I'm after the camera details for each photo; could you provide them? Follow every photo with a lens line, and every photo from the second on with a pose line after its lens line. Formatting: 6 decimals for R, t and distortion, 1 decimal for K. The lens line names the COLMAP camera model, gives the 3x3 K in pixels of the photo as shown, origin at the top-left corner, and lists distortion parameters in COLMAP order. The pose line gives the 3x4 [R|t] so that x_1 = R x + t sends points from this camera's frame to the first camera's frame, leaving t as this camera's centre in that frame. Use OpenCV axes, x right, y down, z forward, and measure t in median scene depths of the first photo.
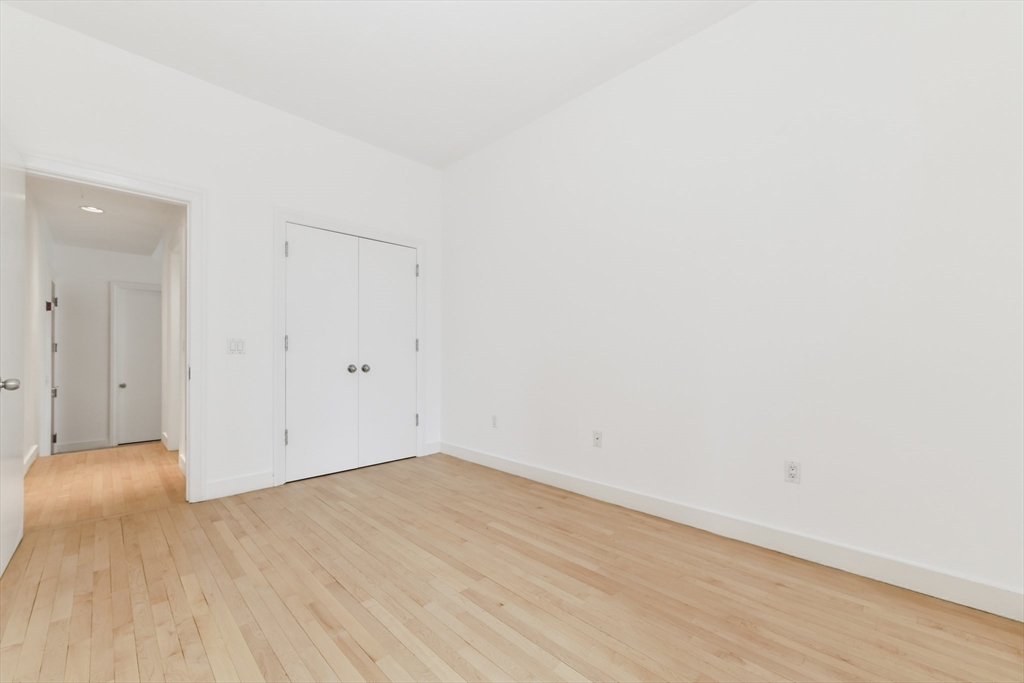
lens RADIAL K [[406.8, 0, 514.5], [0, 406.8, 347.6], [0, 0, 1]] dist [-0.003687, 0.001684]
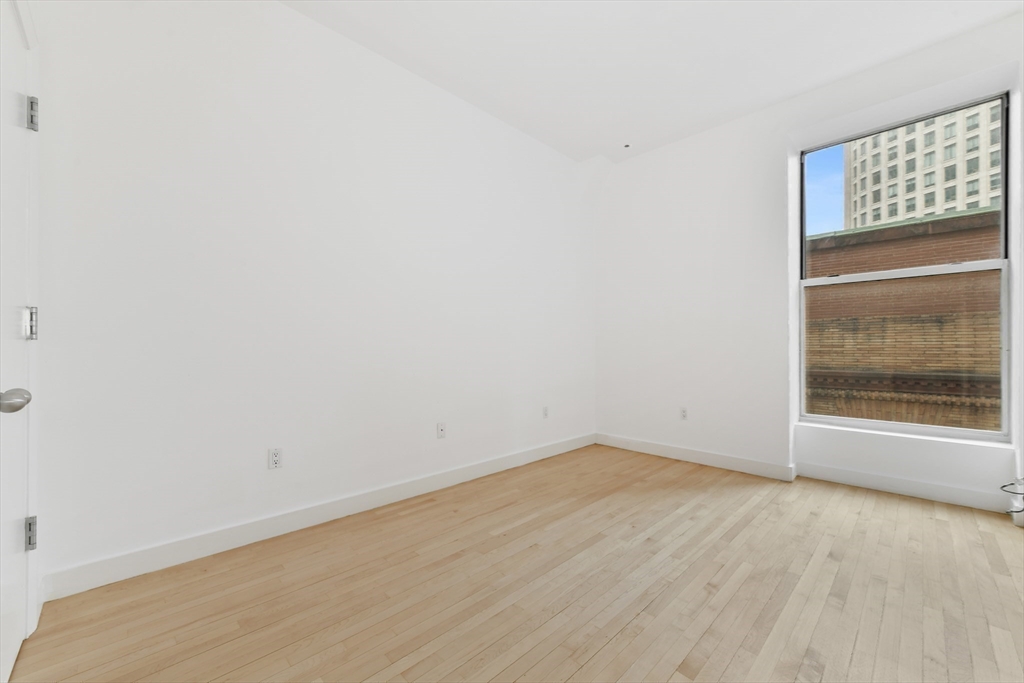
lens RADIAL K [[406.8, 0, 514.5], [0, 406.8, 344.6], [0, 0, 1]] dist [-0.003687, 0.001684]
pose [[0.019080, 0.004865, 0.999806, -0.951058], [-0.012634, 0.999910, -0.004624, 0.009820], [-0.999738, -0.012543, 0.019140, 0.915581]]
